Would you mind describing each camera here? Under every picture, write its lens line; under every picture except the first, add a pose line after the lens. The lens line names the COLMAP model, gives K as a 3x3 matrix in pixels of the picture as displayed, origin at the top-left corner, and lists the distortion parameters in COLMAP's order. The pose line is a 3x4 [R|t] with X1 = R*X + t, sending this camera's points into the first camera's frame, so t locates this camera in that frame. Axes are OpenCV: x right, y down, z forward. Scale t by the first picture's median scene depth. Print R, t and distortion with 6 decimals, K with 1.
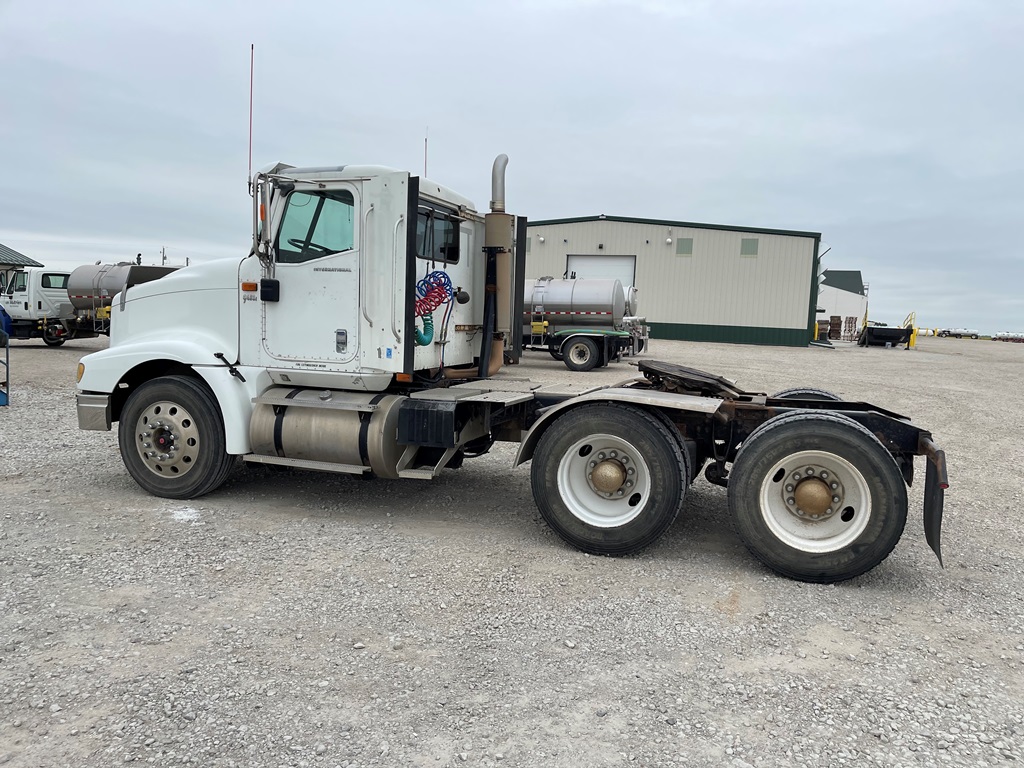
lens RADIAL K [[778.8, 0, 512.0], [0, 778.8, 384.0], [0, 0, 1]] dist [0.040856, -0.011051]
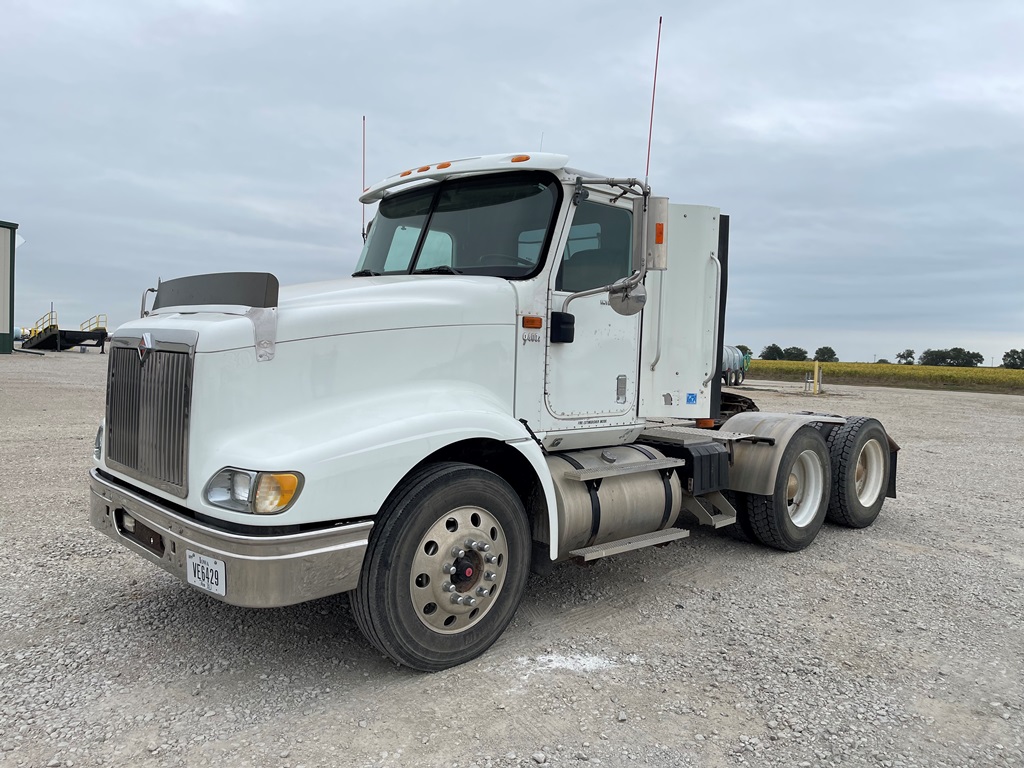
lens RADIAL K [[778.8, 0, 512.0], [0, 778.8, 384.0], [0, 0, 1]] dist [0.040856, -0.011051]
pose [[0.455193, -0.065696, 0.887966, -0.990632], [0.062683, 0.997164, 0.041642, -0.100318], [-0.888184, 0.036706, 0.458020, 0.704608]]
